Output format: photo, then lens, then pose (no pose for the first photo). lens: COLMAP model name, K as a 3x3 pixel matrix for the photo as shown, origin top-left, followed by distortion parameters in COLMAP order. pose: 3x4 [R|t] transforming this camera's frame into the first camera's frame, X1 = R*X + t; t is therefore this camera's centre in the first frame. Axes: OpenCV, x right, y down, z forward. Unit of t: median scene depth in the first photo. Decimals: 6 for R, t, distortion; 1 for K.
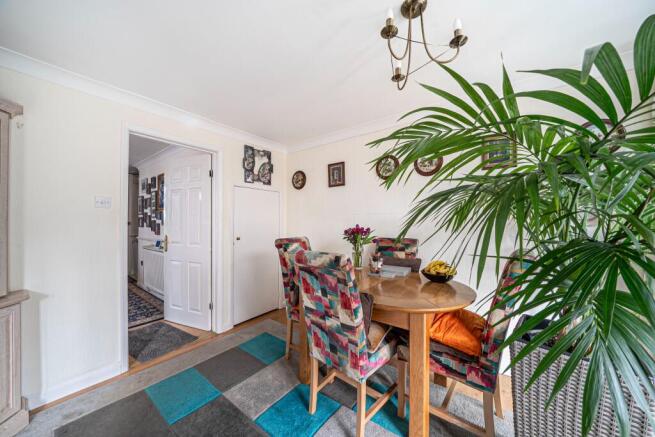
lens RADIAL K [[229.0, 0, 329.6], [0, 229.0, 219.8], [0, 0, 1]] dist [-0.010970, -0.000230]
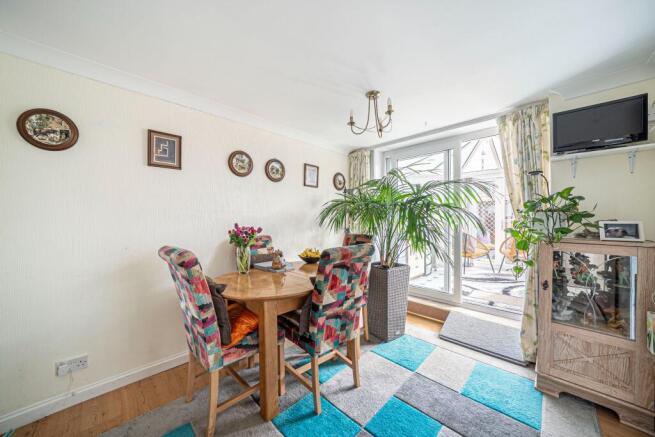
lens RADIAL K [[229.0, 0, 329.3], [0, 229.0, 219.3], [0, 0, 1]] dist [-0.010970, -0.000230]
pose [[0.125014, -0.000580, 0.992155, -0.652158], [0.000501, 1.000000, 0.000521, 0.002871], [-0.992155, 0.000432, 0.125015, 0.515010]]
